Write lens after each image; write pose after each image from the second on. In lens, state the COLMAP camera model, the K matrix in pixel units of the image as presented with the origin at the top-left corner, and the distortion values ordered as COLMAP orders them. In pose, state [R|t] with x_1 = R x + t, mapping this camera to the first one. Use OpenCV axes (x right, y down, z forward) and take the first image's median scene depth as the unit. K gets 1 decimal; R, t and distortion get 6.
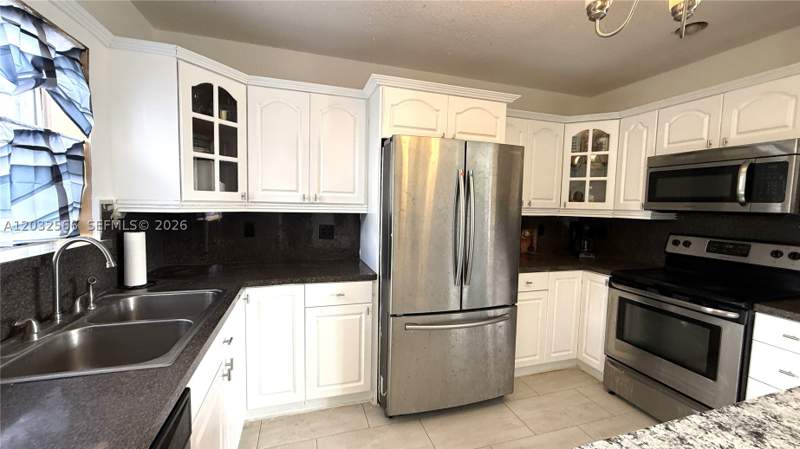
lens RADIAL K [[317.3, 0, 400.0], [0, 317.3, 224.5], [0, 0, 1]] dist [-0.000114, 0.000530]
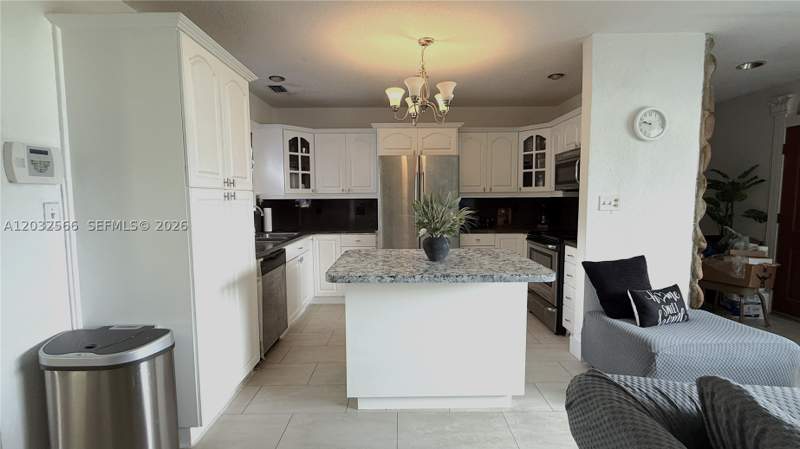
lens RADIAL K [[338.4, 0, 400.0], [0, 338.4, 224.5], [0, 0, 1]] dist [-0.000045, 0.000039]
pose [[0.954915, -0.008355, -0.296763, 0.676255], [0.010207, 0.999937, 0.004691, 0.121628], [0.296705, -0.007509, 0.954940, -0.887269]]
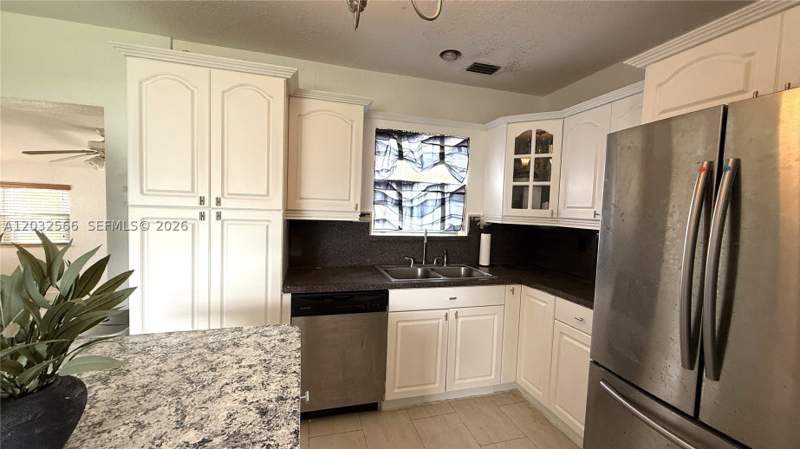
lens RADIAL K [[317.3, 0, 400.0], [0, 317.3, 224.5], [0, 0, 1]] dist [-0.000114, 0.000530]
pose [[-0.011686, 0.025674, -0.999602, 0.750466], [-0.104645, 0.994150, 0.026757, -0.020402], [0.994441, 0.104916, -0.008931, 0.482046]]
